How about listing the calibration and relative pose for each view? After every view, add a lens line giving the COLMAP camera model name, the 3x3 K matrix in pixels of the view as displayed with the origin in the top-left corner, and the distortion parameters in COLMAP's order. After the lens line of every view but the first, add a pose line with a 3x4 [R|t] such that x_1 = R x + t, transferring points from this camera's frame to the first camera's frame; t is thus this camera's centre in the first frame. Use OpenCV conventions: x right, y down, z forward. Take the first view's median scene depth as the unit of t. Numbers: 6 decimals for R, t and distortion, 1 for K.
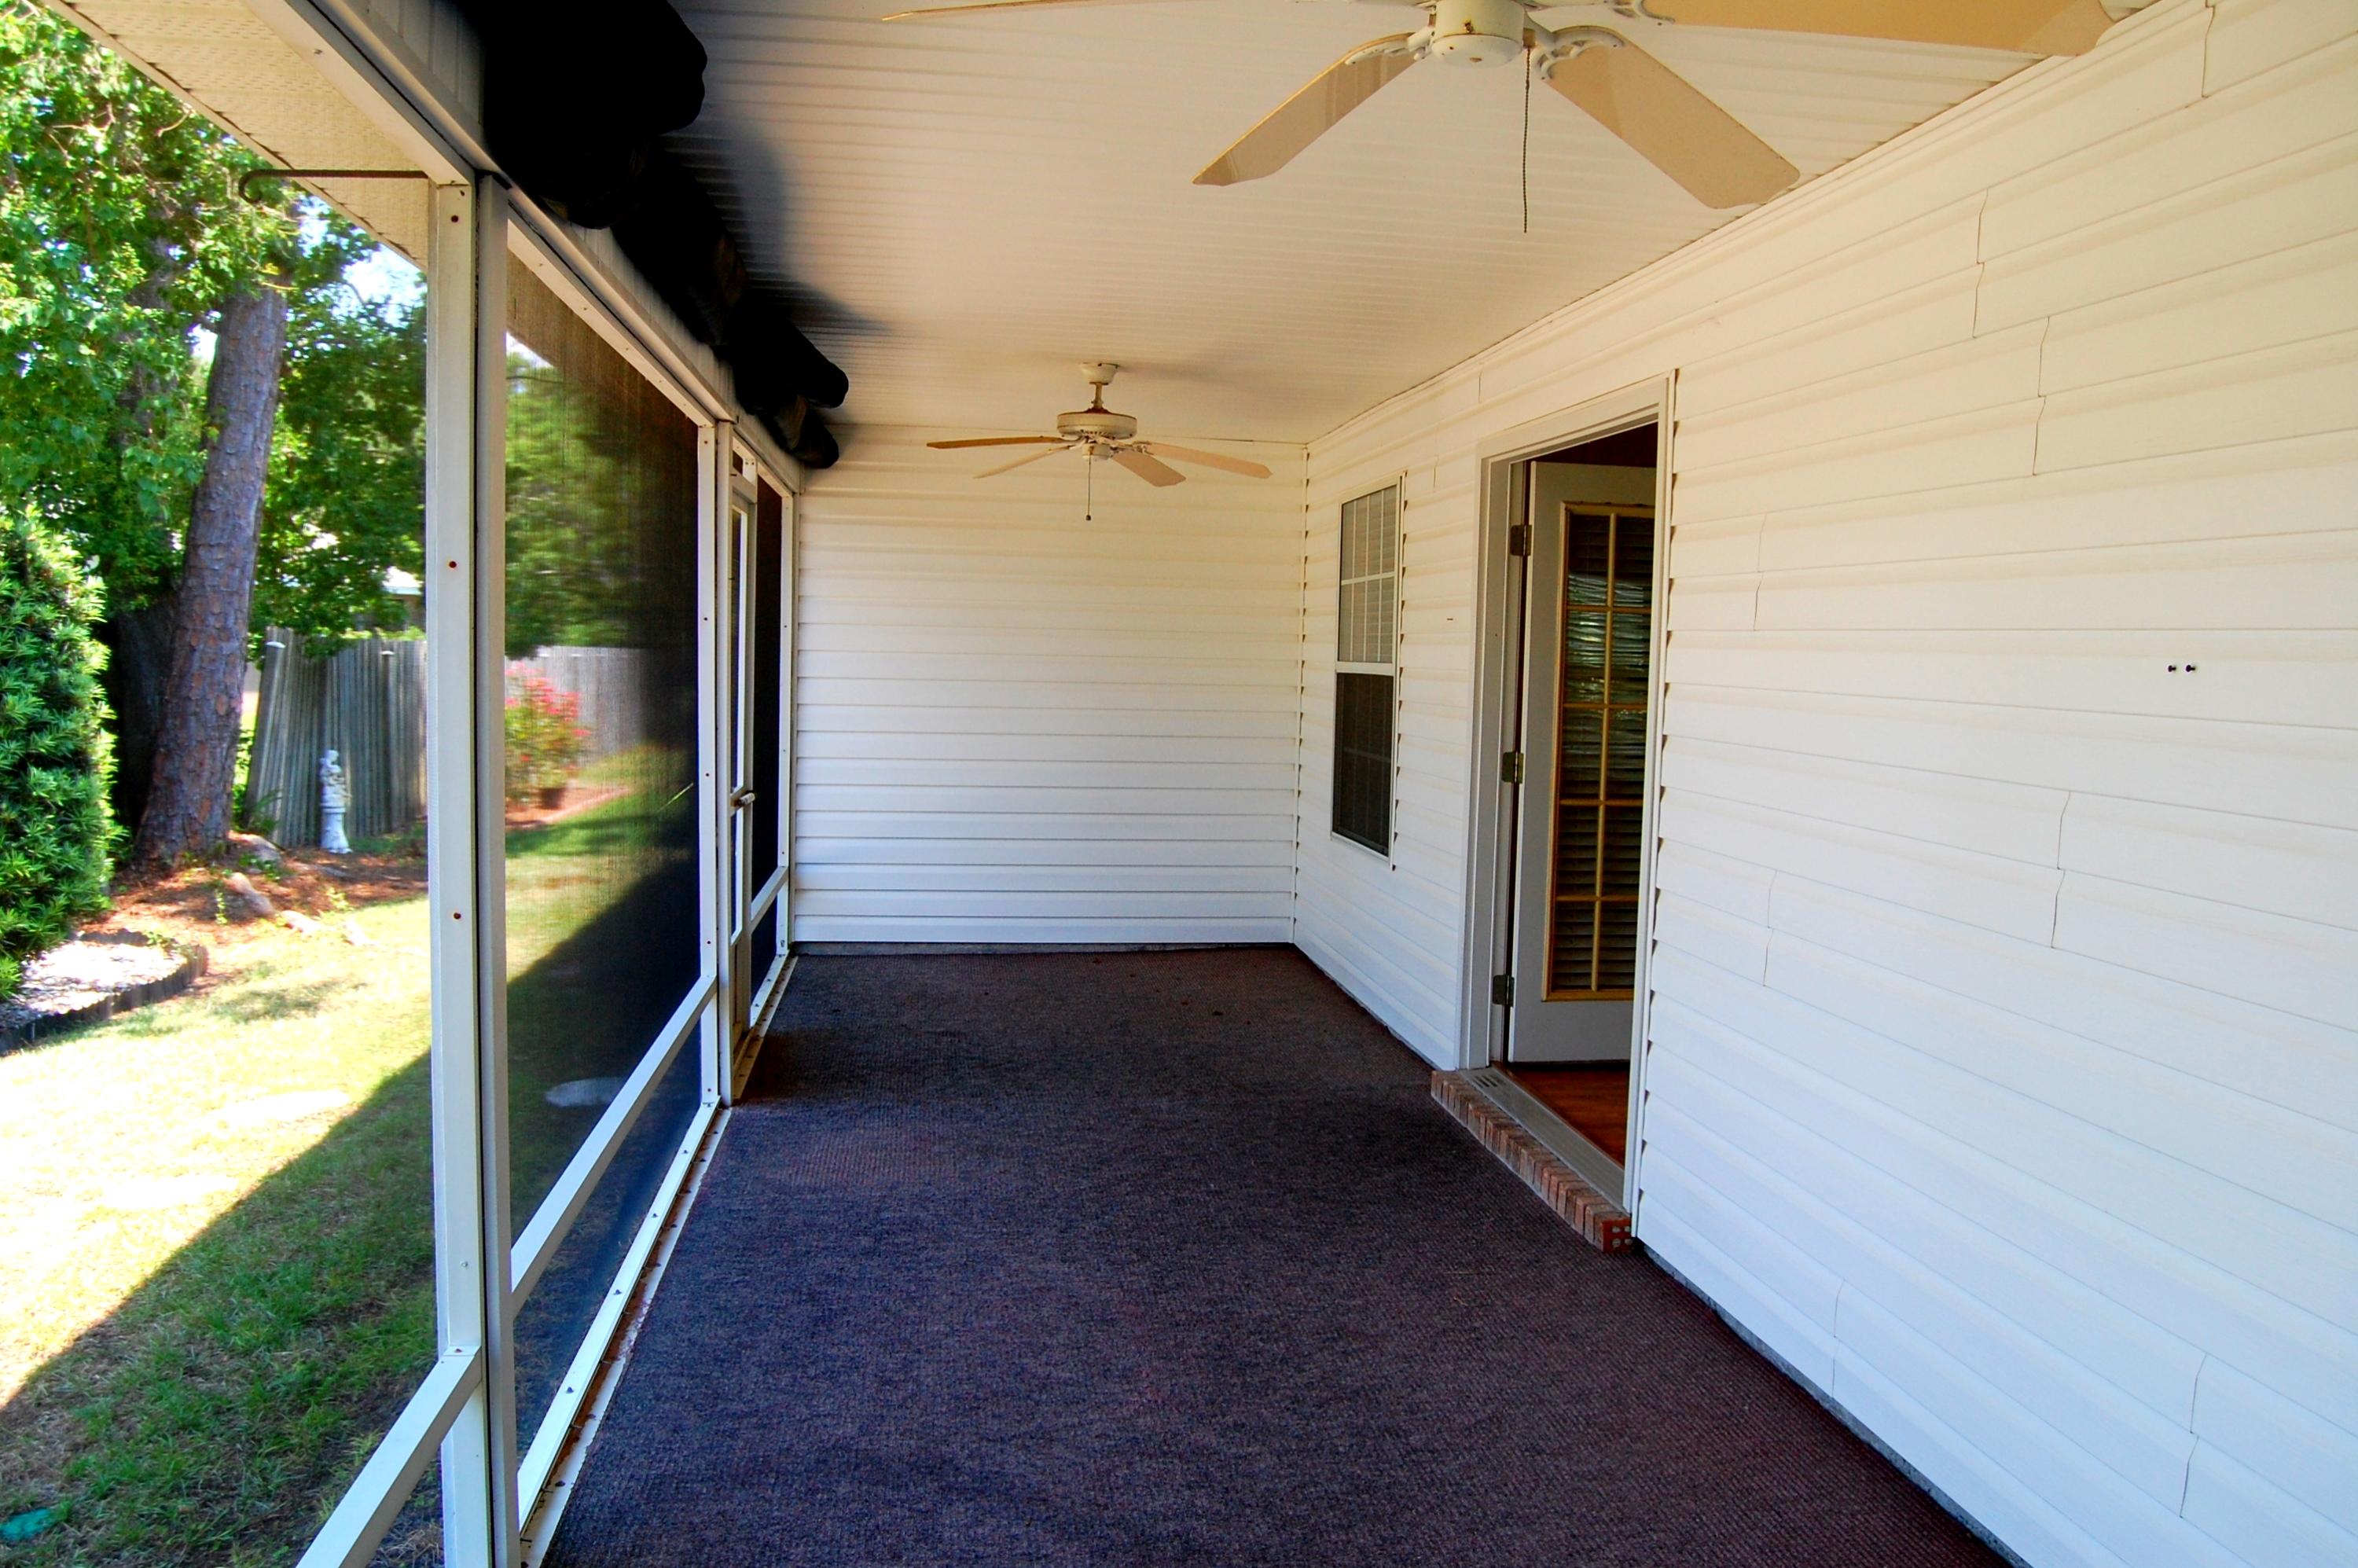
lens RADIAL K [[1862.7, 0, 1179.0], [0, 1862.7, 784.0], [0, 0, 1]] dist [-0.068607, 0.010402]
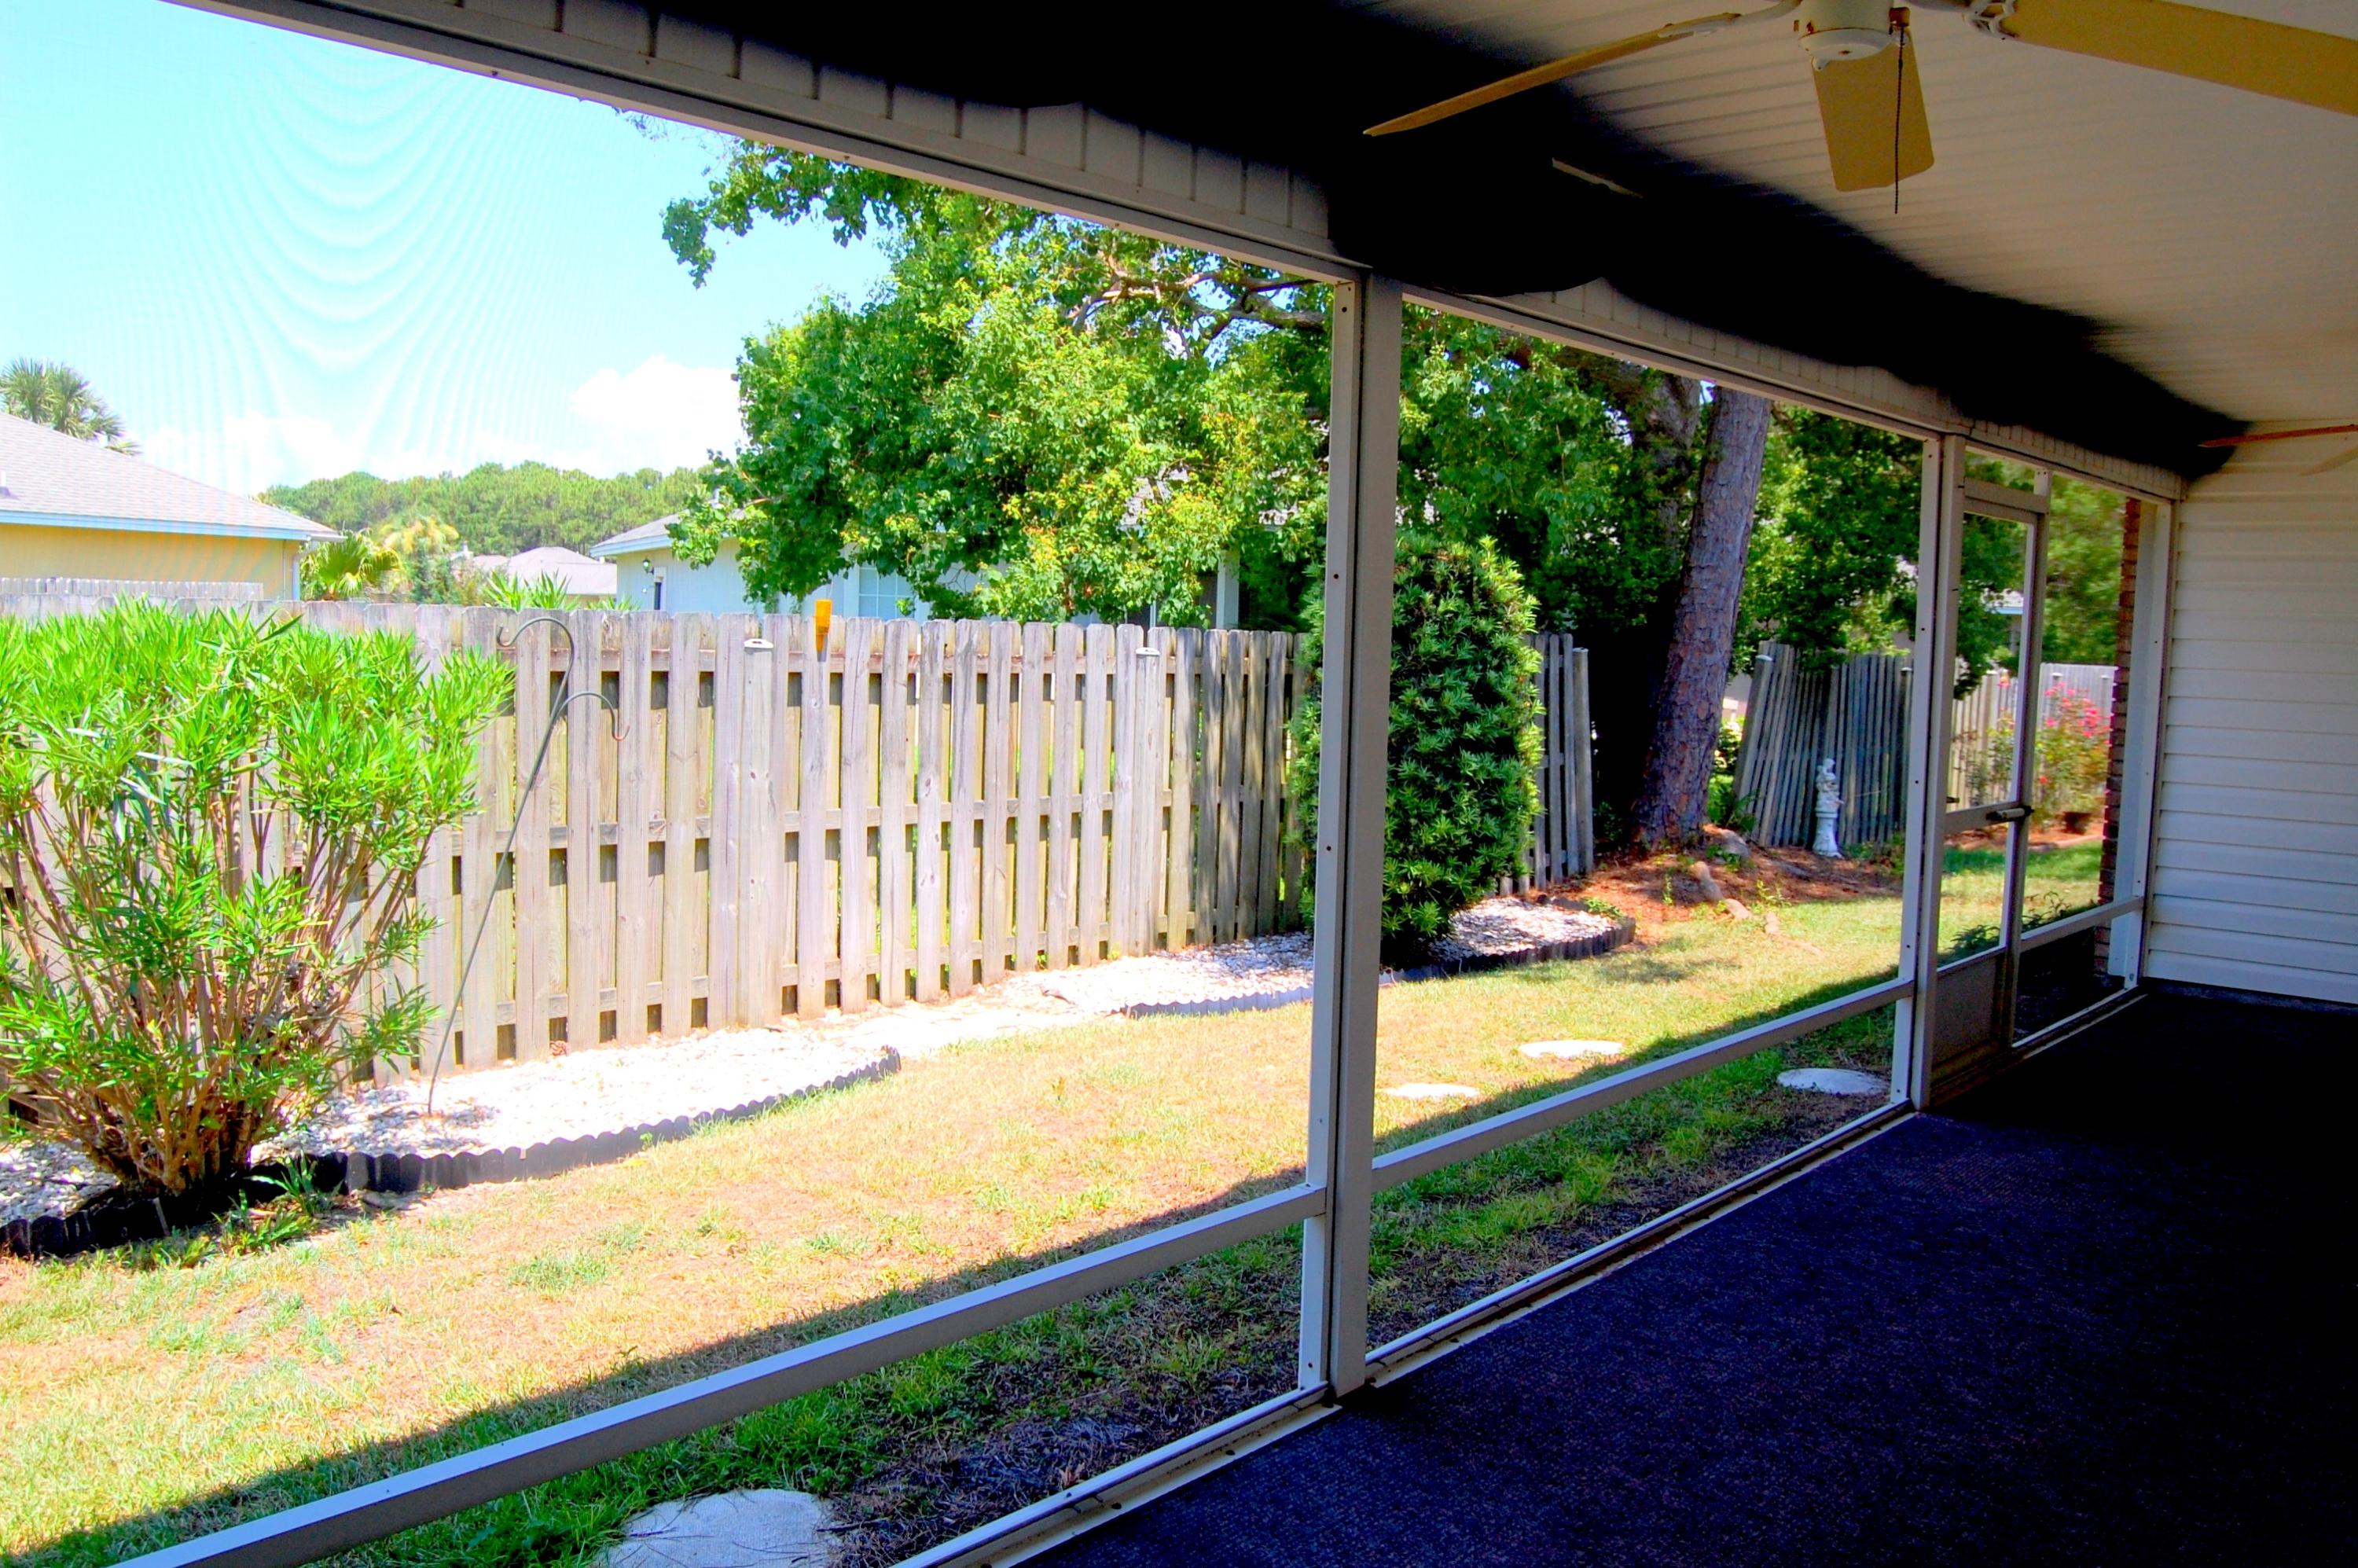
lens RADIAL K [[1862.7, 0, 1179.0], [0, 1862.7, 784.0], [0, 0, 1]] dist [-0.068607, 0.010402]
pose [[0.664343, 0.057471, -0.745215, 0.161878], [-0.065908, 0.997660, 0.018184, 0.003000], [0.744516, 0.037035, 0.666577, 0.016453]]
